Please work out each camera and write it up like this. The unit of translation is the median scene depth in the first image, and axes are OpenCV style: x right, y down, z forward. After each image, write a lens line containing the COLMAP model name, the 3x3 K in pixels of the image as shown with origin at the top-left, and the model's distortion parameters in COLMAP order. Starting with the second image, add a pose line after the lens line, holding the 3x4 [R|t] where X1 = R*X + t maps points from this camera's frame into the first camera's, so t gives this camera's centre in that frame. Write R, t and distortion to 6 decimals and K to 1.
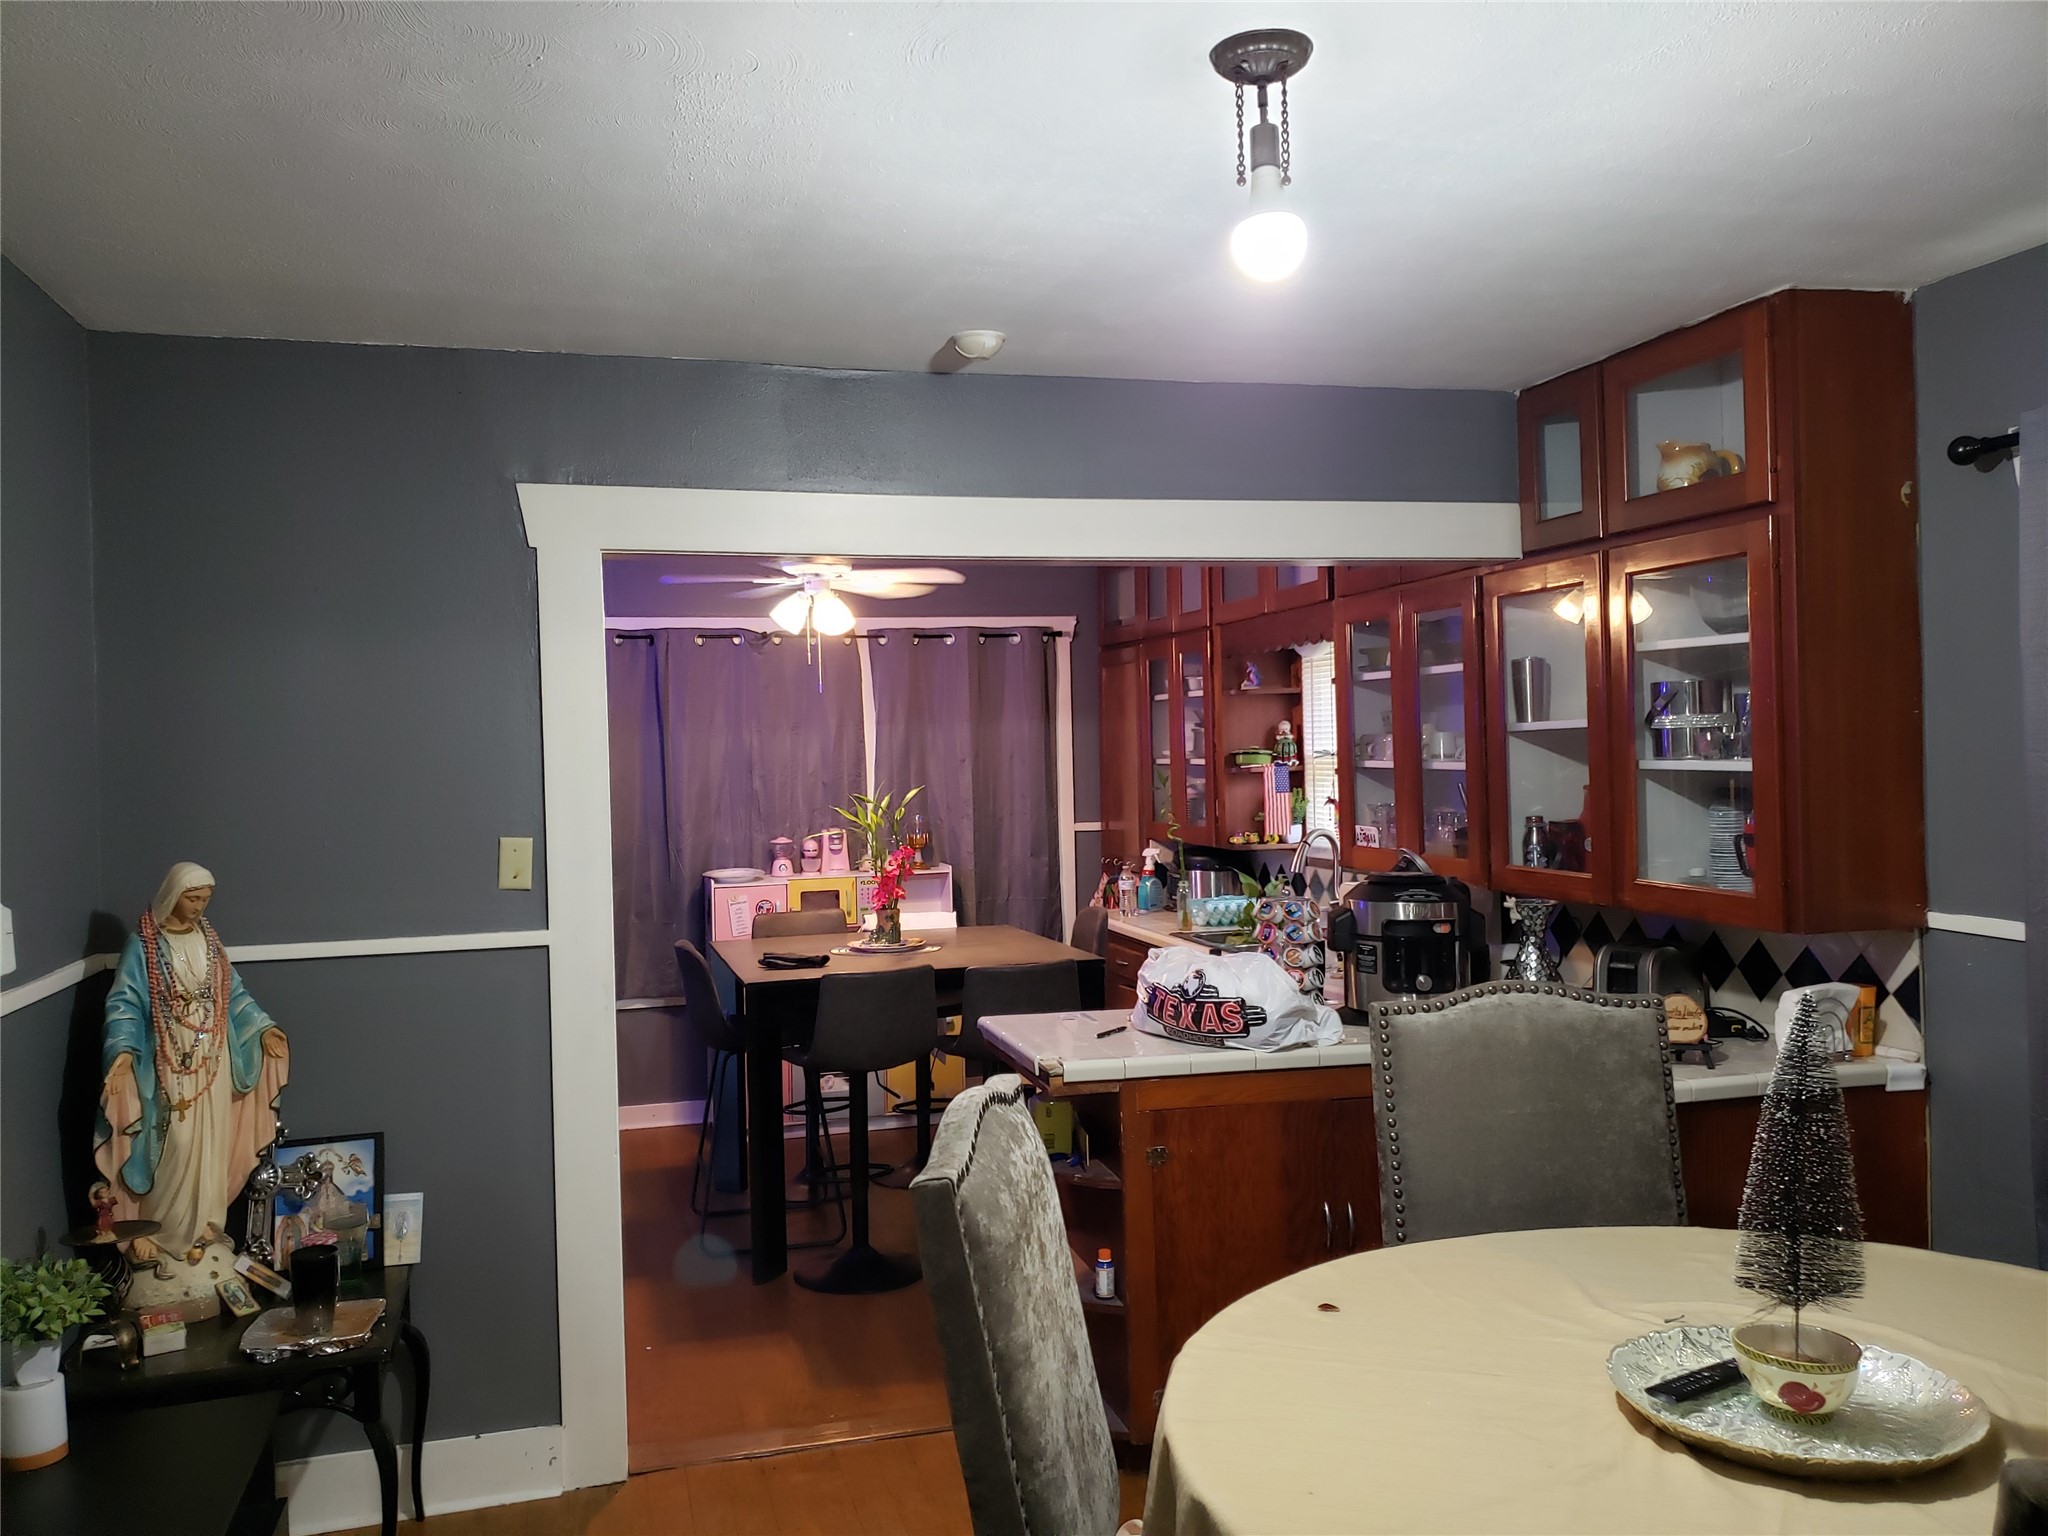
lens RADIAL K [[1570.8, 0, 1023.9], [0, 1570.8, 764.0], [0, 0, 1]] dist [-0.001979, 0.000850]
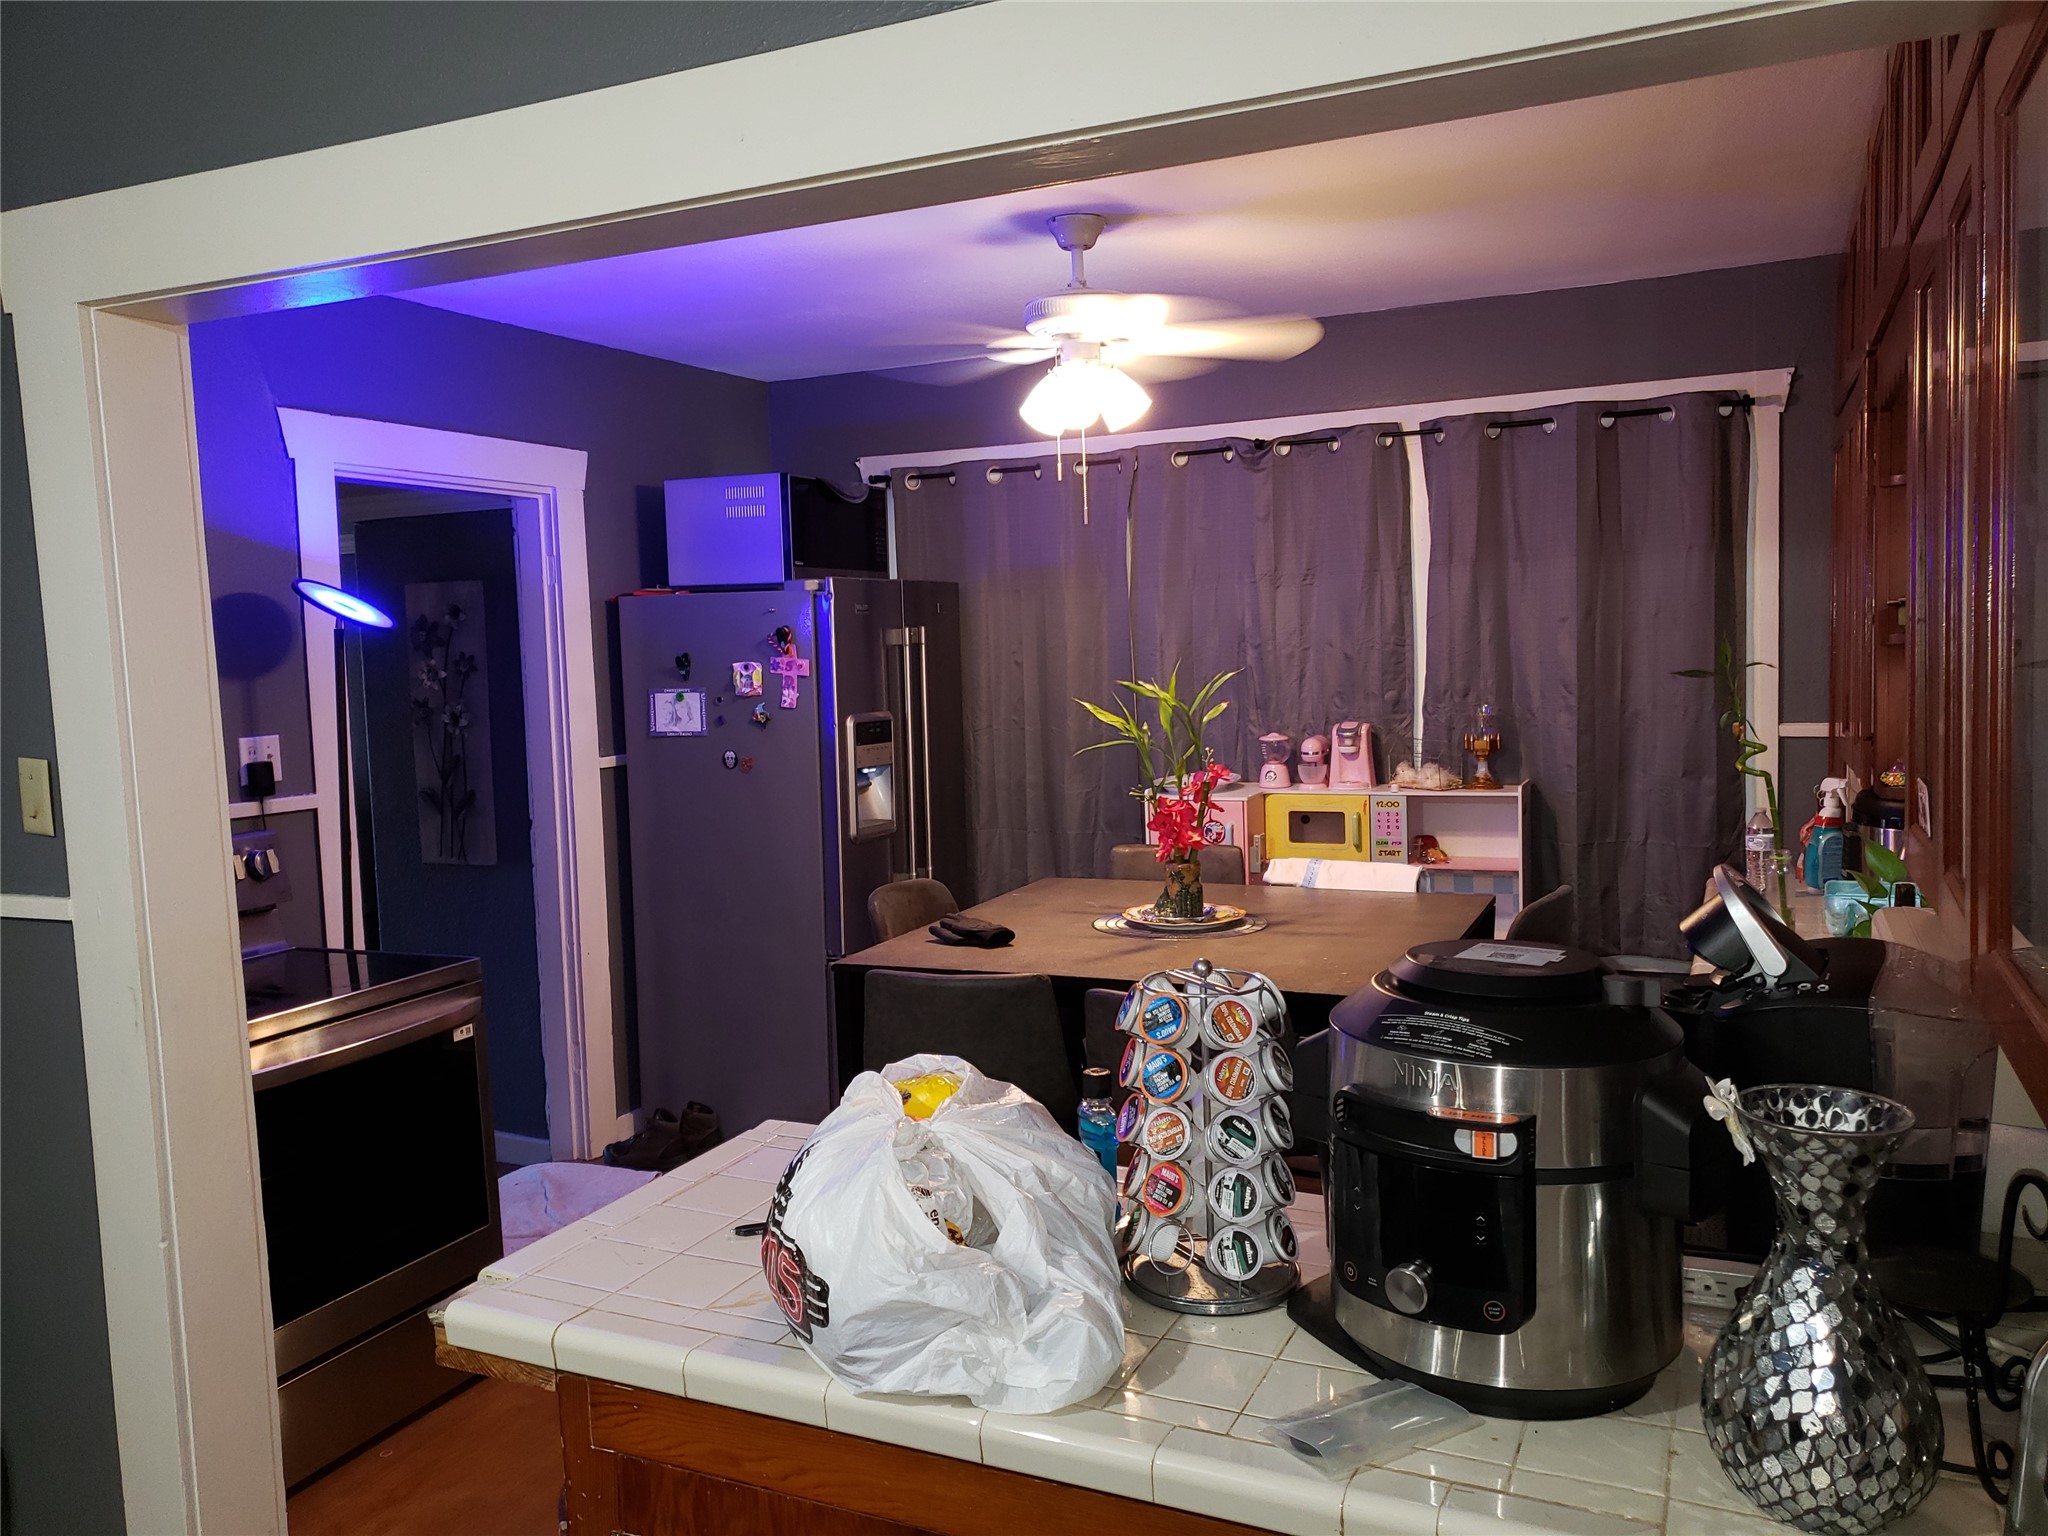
lens RADIAL K [[1570.8, 0, 1020.1], [0, 1570.8, 767.0], [0, 0, 1]] dist [-0.001979, 0.000850]
pose [[0.746406, 0.052432, -0.663422, 0.276644], [0.011353, 0.995743, 0.091469, -0.004568], [0.665394, -0.075805, 0.742633, 0.481890]]
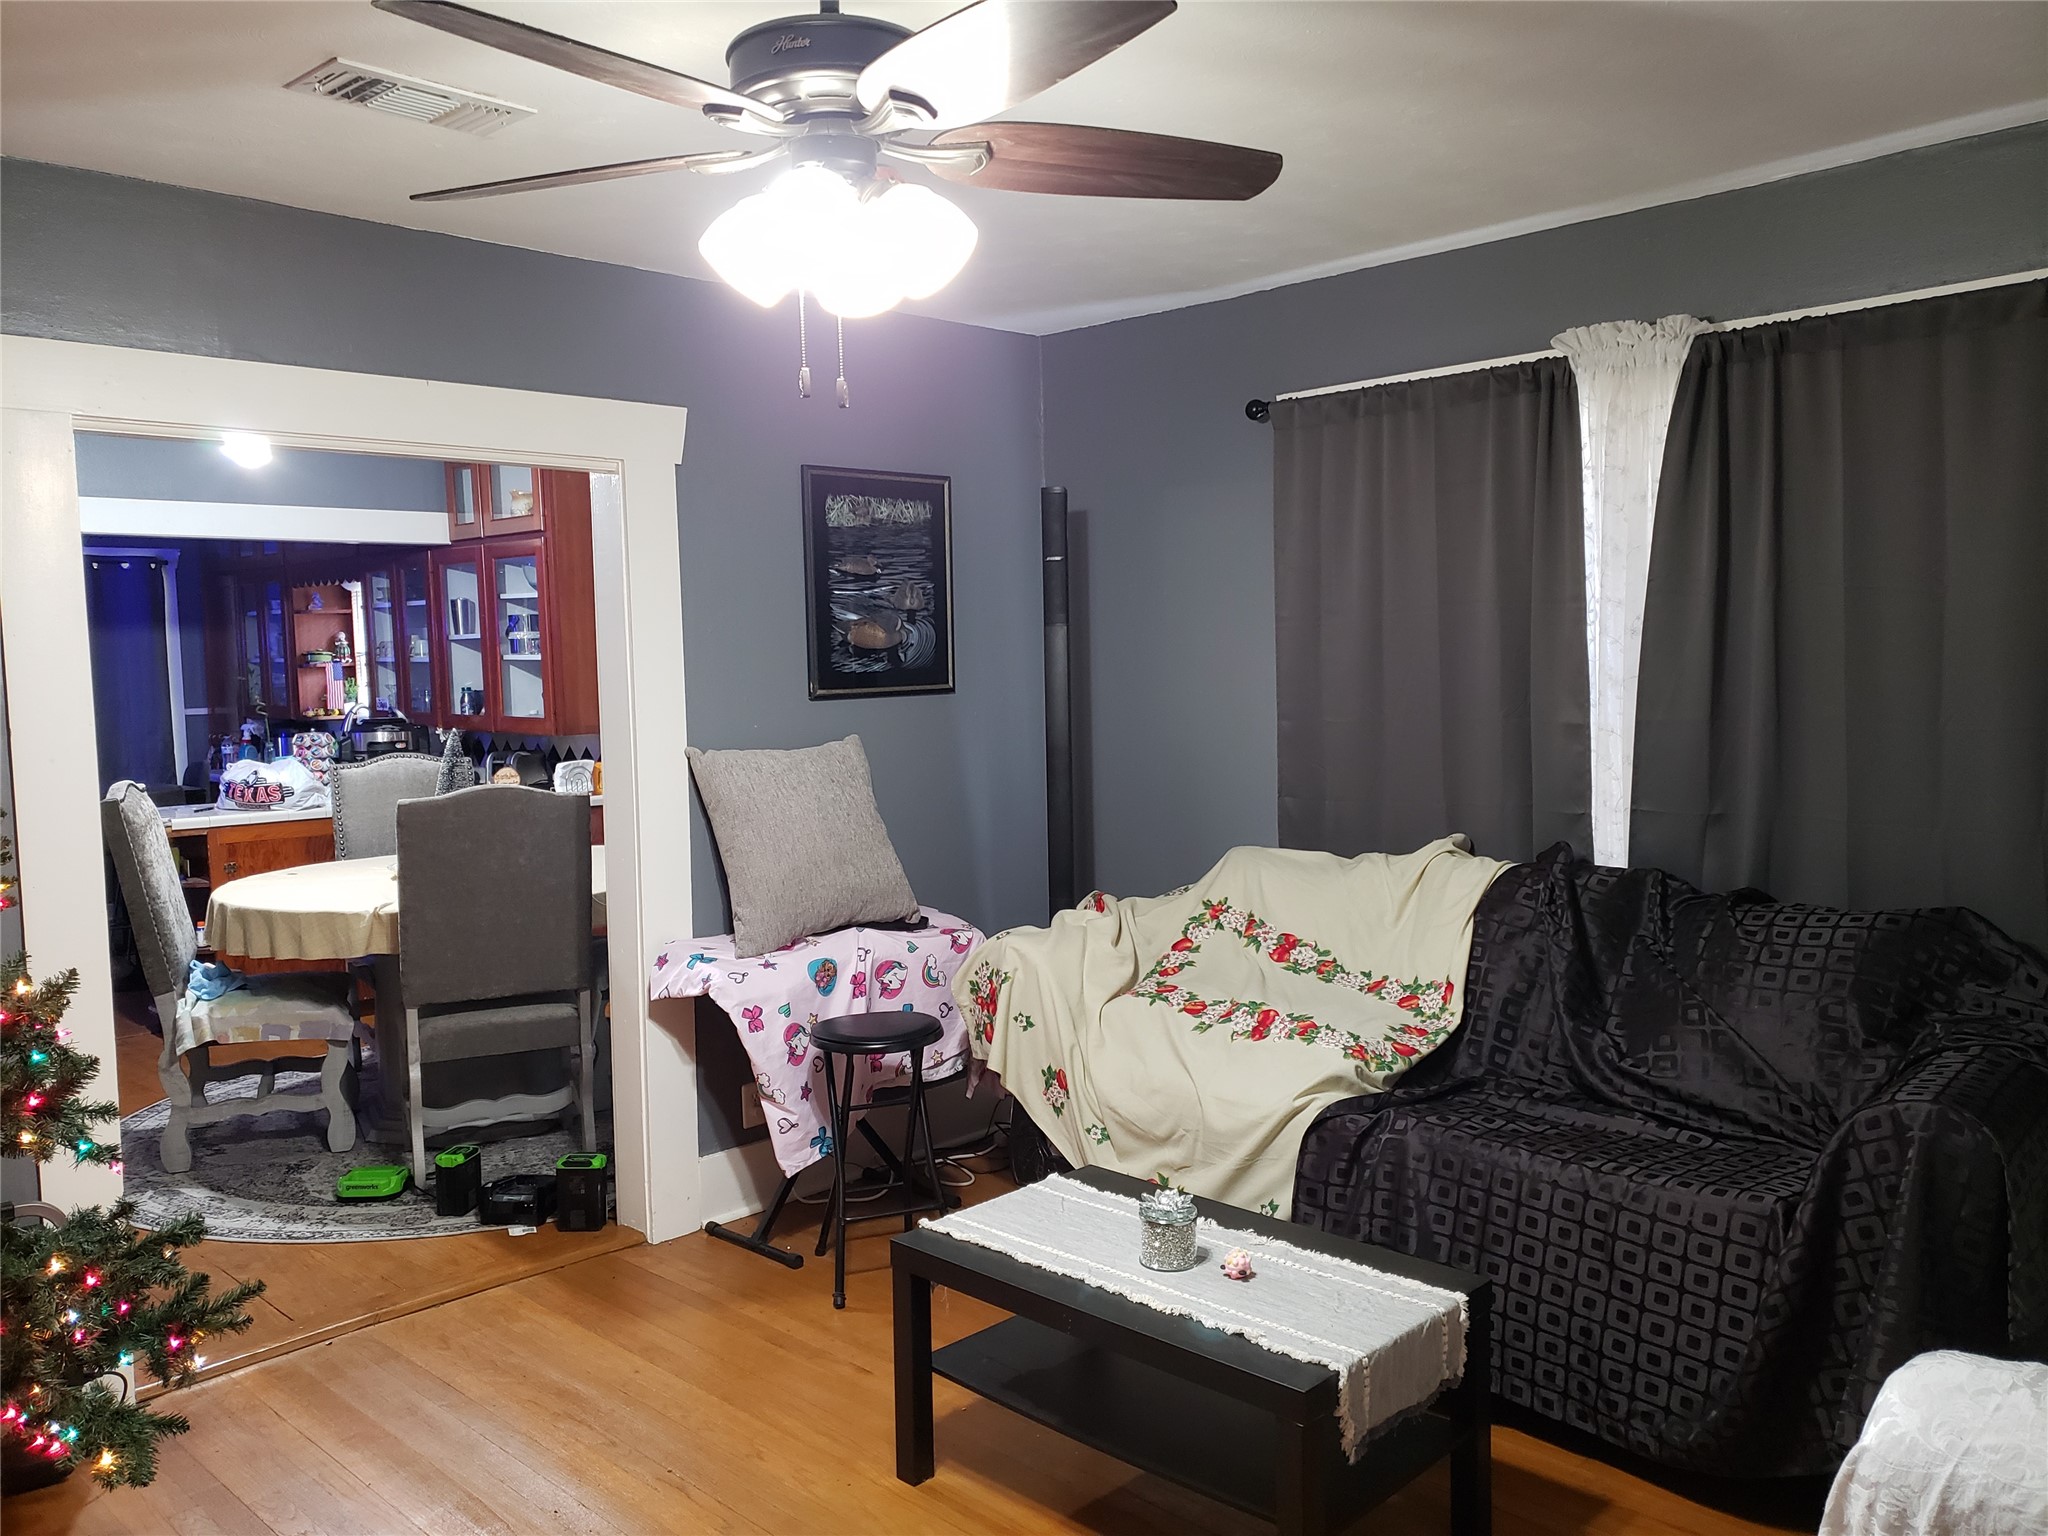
lens RADIAL K [[1570.8, 0, 1025.8], [0, 1570.8, 778.6], [0, 0, 1]] dist [-0.001979, 0.000850]
pose [[0.870594, -0.036288, 0.490662, -0.002346], [0.003686, 0.997729, 0.067249, 0.013421], [-0.491989, -0.056738, 0.868751, -0.620708]]
